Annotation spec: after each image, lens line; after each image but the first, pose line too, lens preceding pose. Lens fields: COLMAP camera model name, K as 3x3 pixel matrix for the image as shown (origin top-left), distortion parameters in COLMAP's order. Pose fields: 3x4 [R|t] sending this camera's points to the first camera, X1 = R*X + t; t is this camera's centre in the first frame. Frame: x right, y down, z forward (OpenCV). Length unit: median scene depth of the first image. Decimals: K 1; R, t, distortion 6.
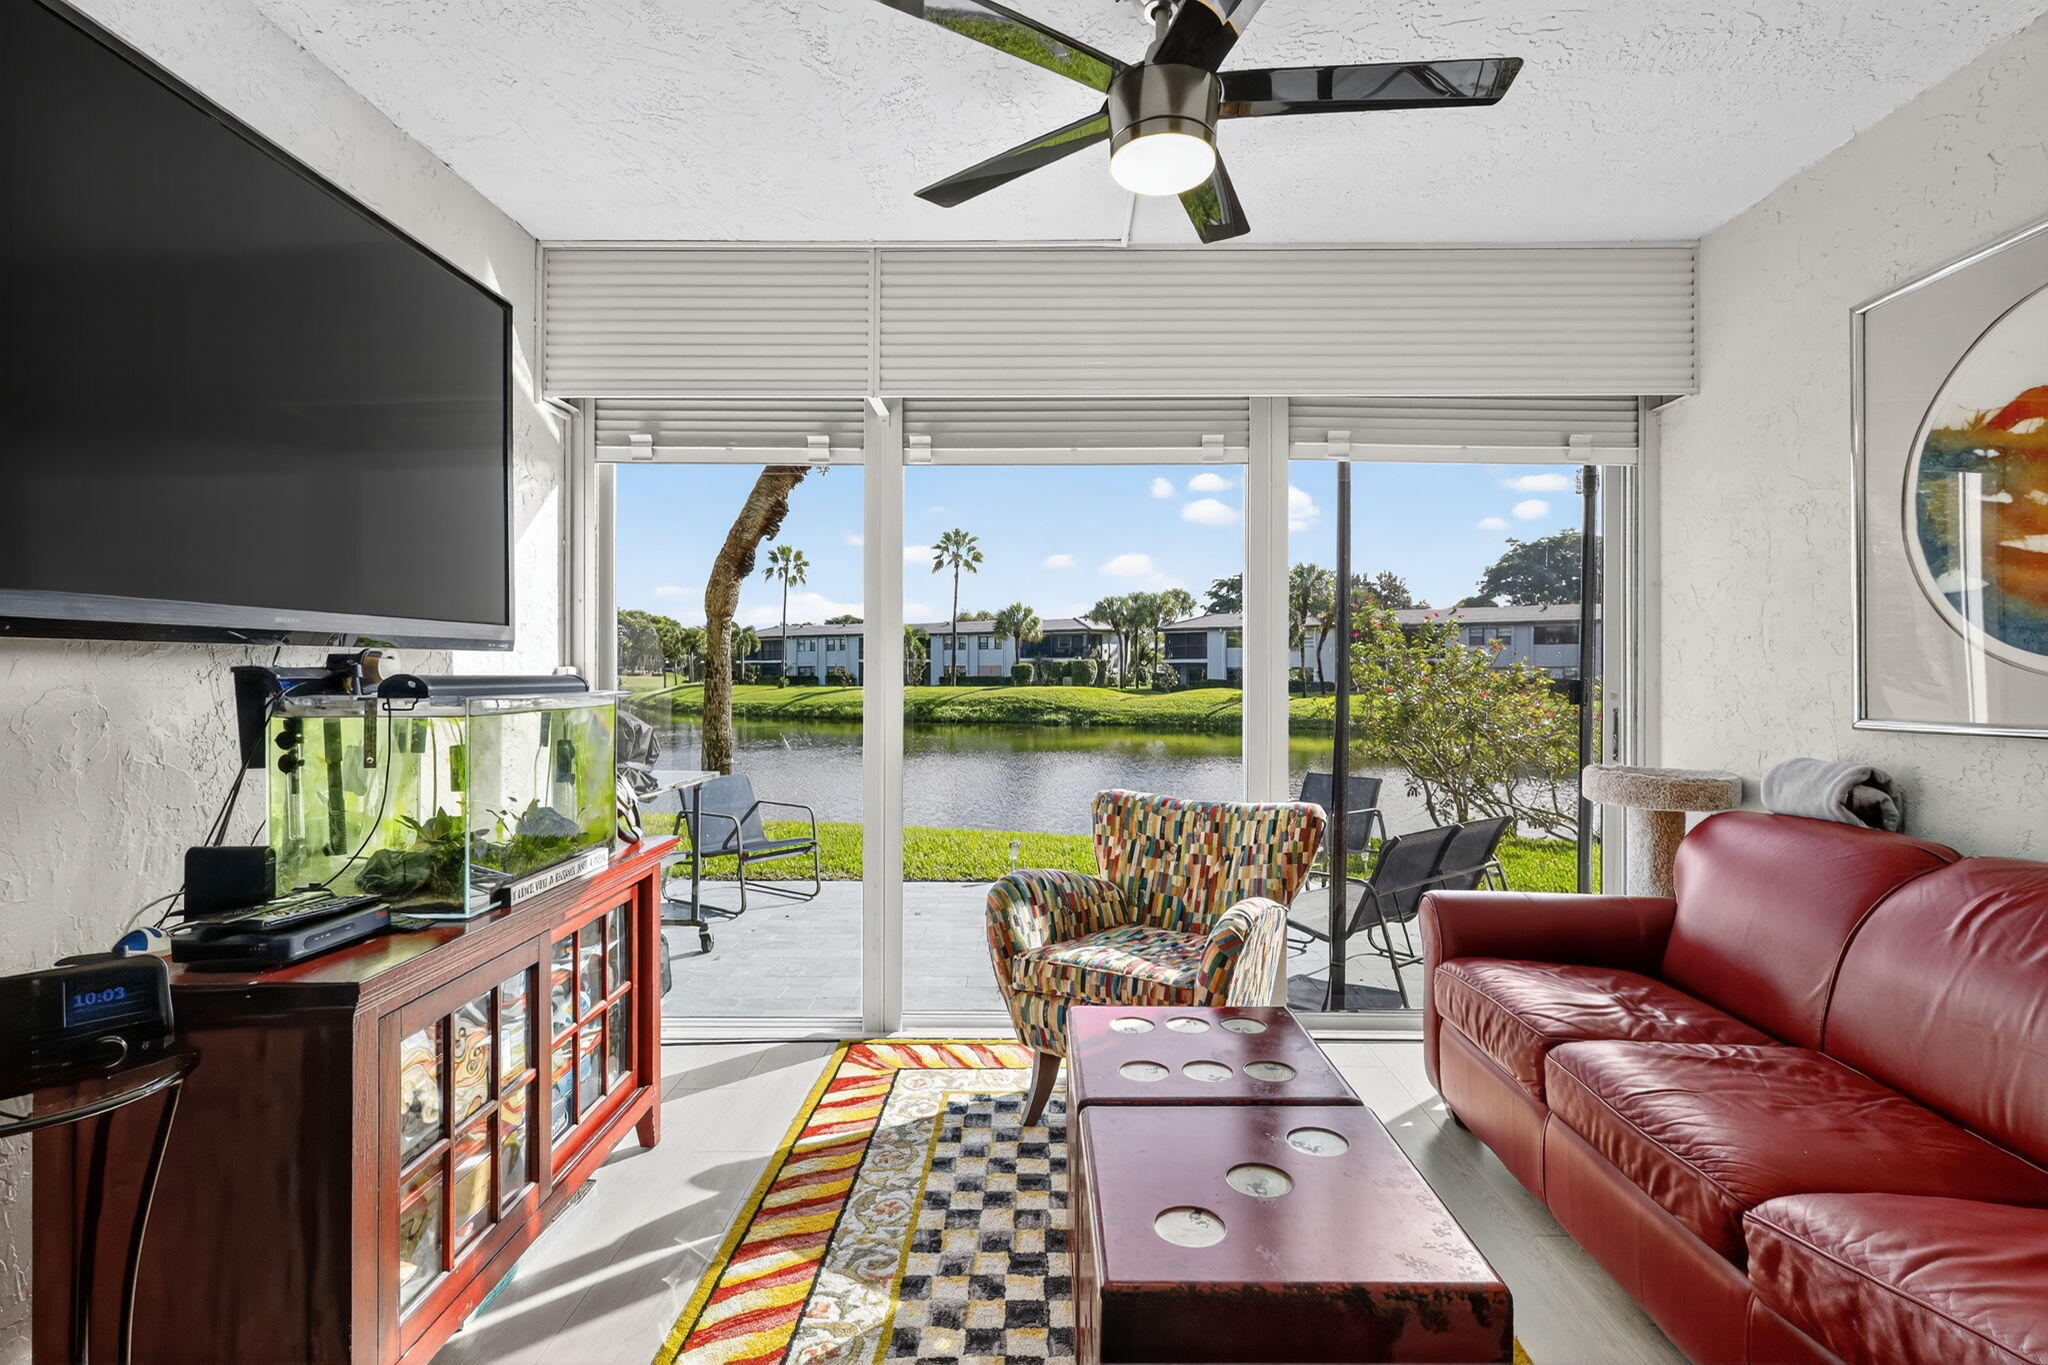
lens RADIAL K [[955.9, 0, 1029.0], [0, 955.9, 673.3], [0, 0, 1]] dist [0.000631, 0.000845]
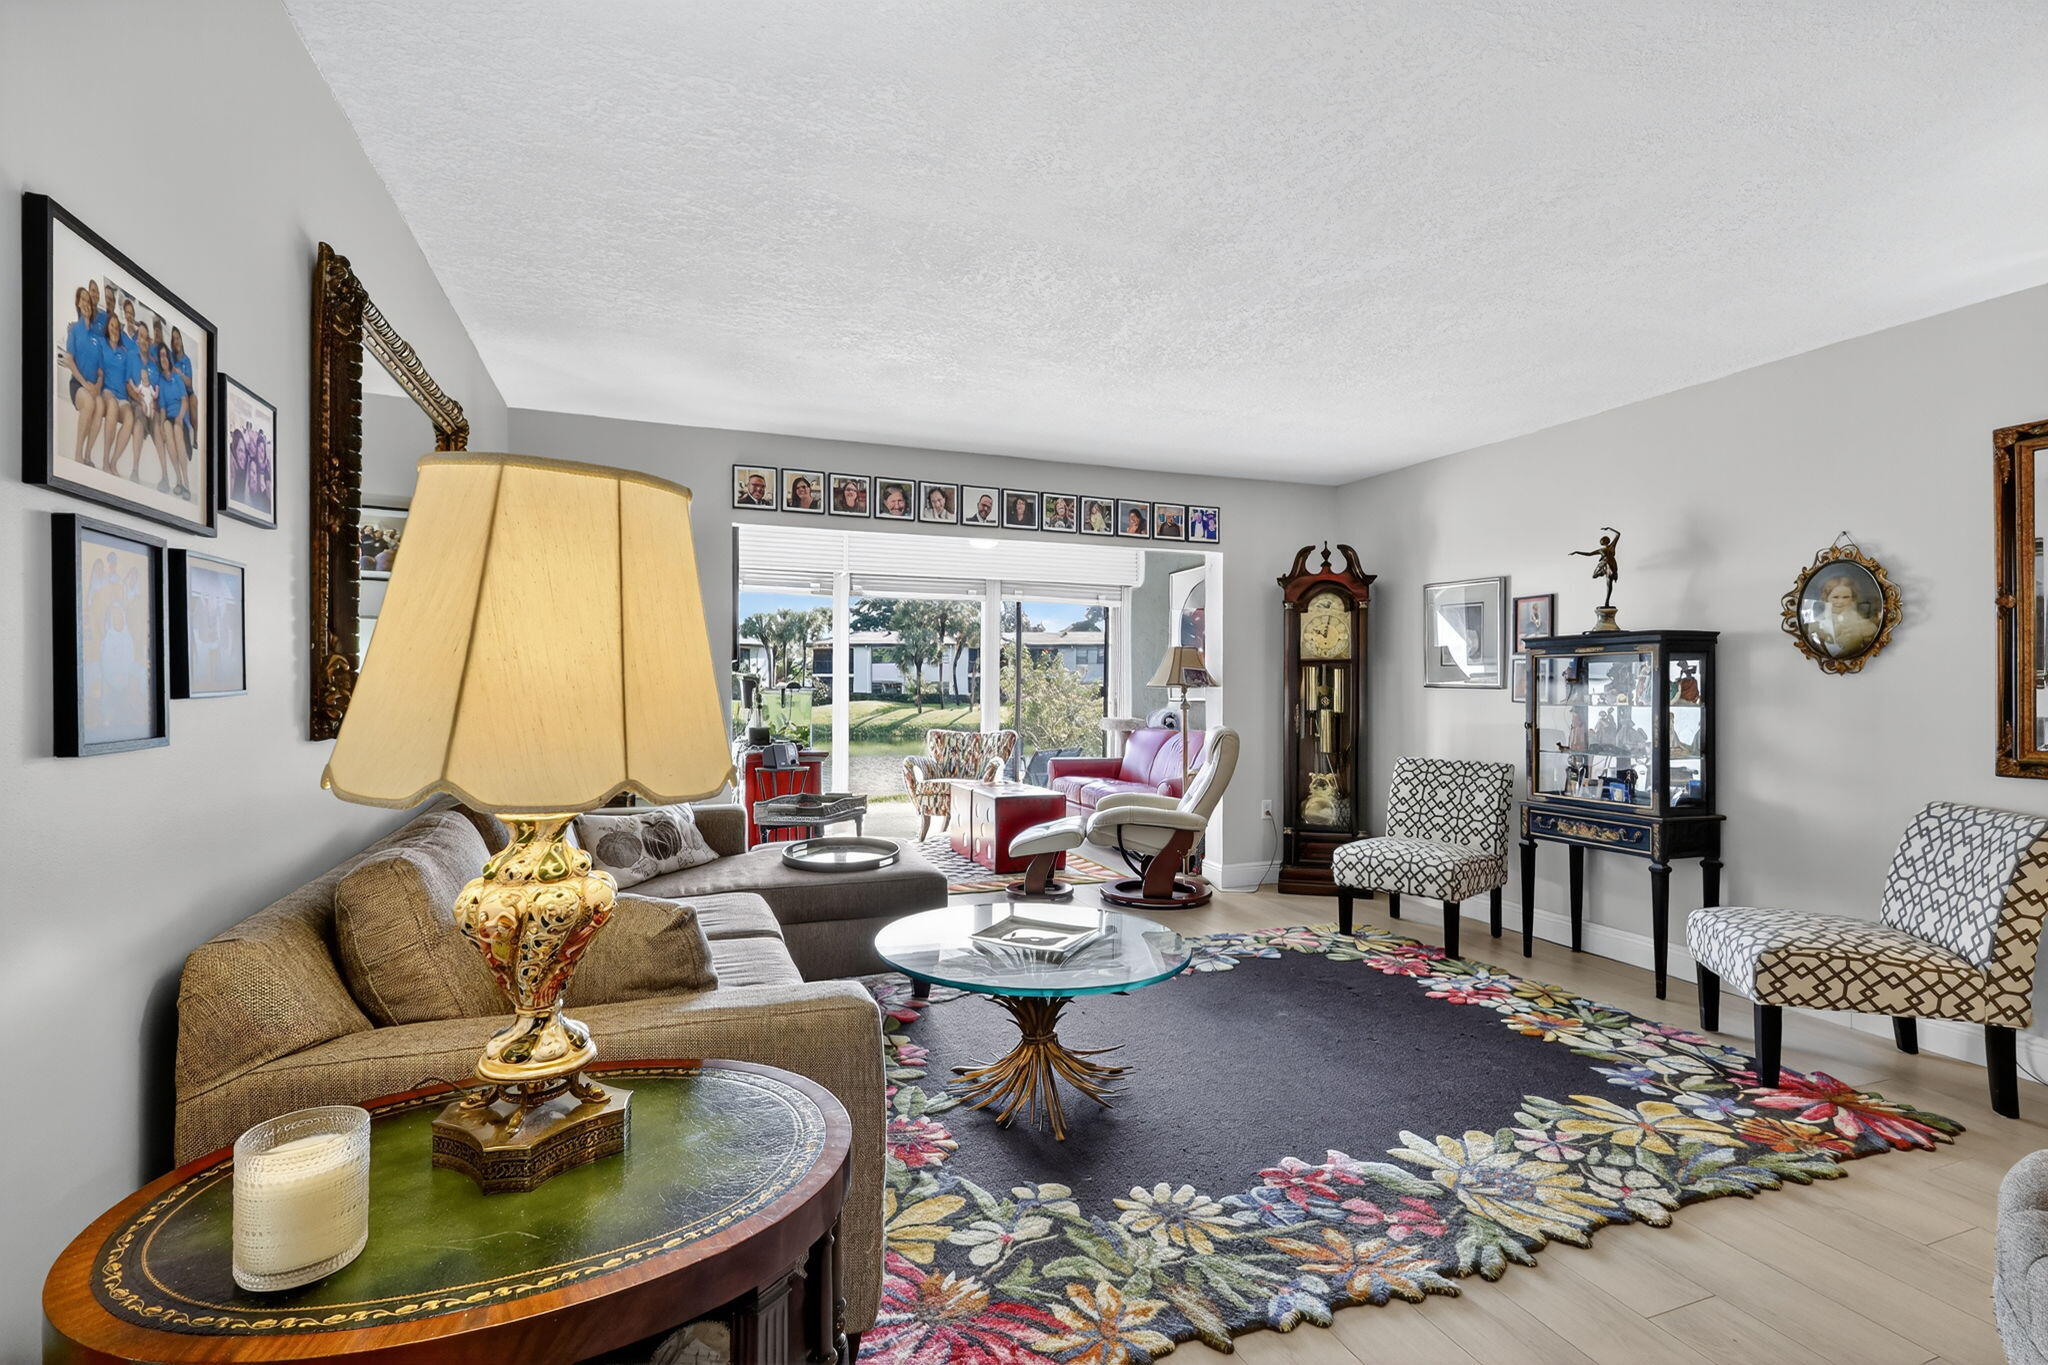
lens RADIAL K [[937.0, 0, 1009.1], [0, 937.0, 686.4], [0, 0, 1]] dist [-0.000482, 0.000112]
pose [[0.936377, 0.003272, 0.350981, -0.620449], [-0.003033, 0.999995, -0.001233, 0.010823], [-0.350983, 0.000090, 0.936382, -1.437352]]
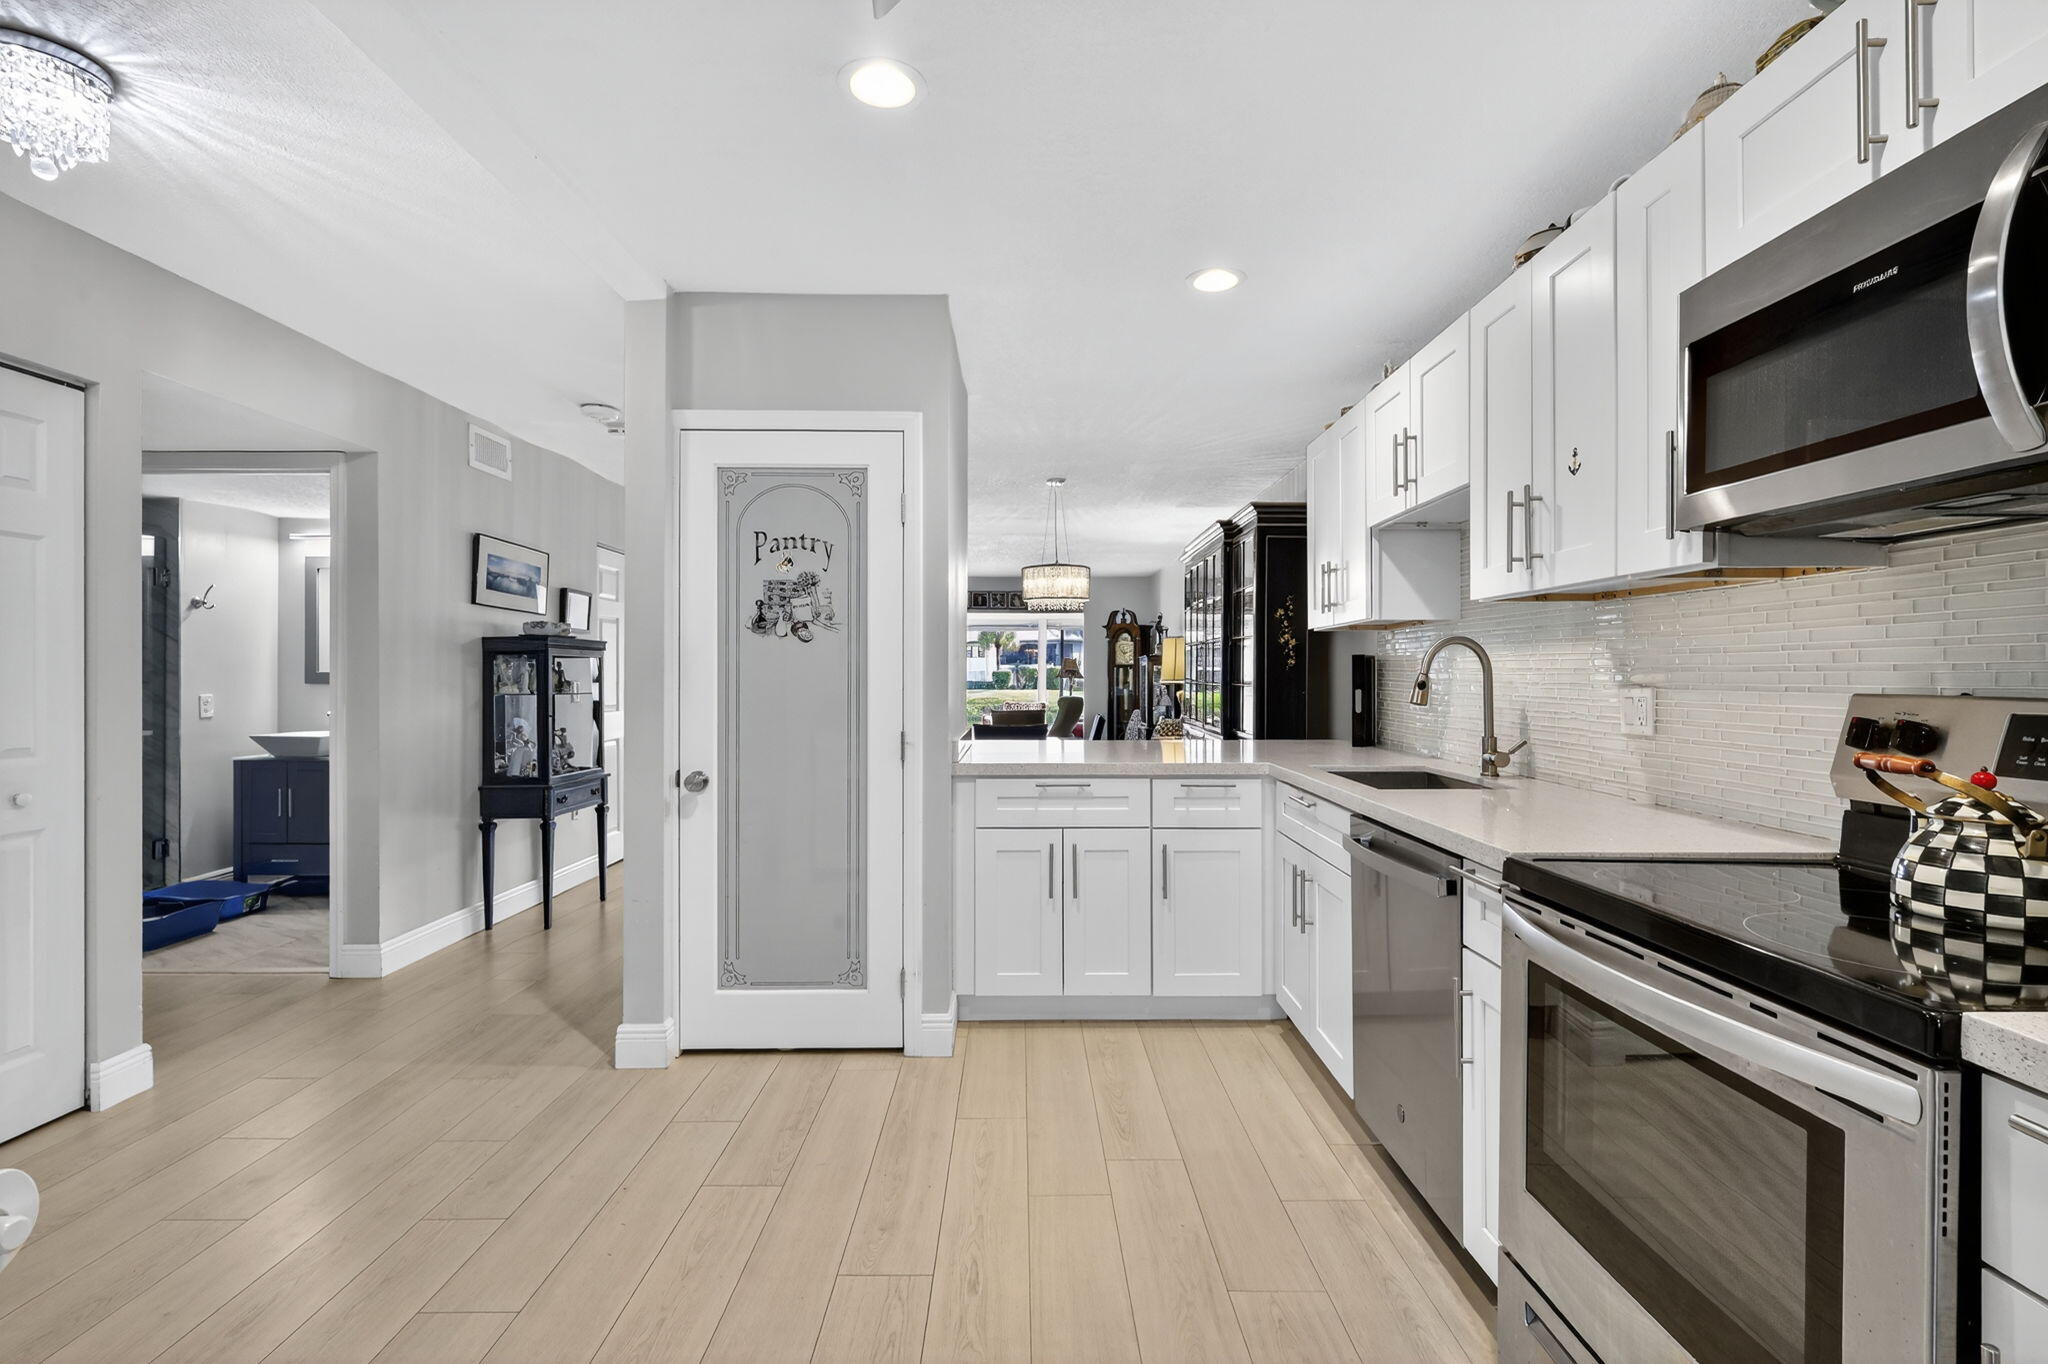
lens RADIAL K [[930.3, 0, 1019.0], [0, 930.3, 687.4], [0, 0, 1]] dist [-0.000491, 0.000648]
pose [[0.999960, 0.003207, 0.008314, 0.107998], [-0.003283, 0.999953, 0.009175, 0.012504], [-0.008284, -0.009202, 0.999923, -3.615202]]
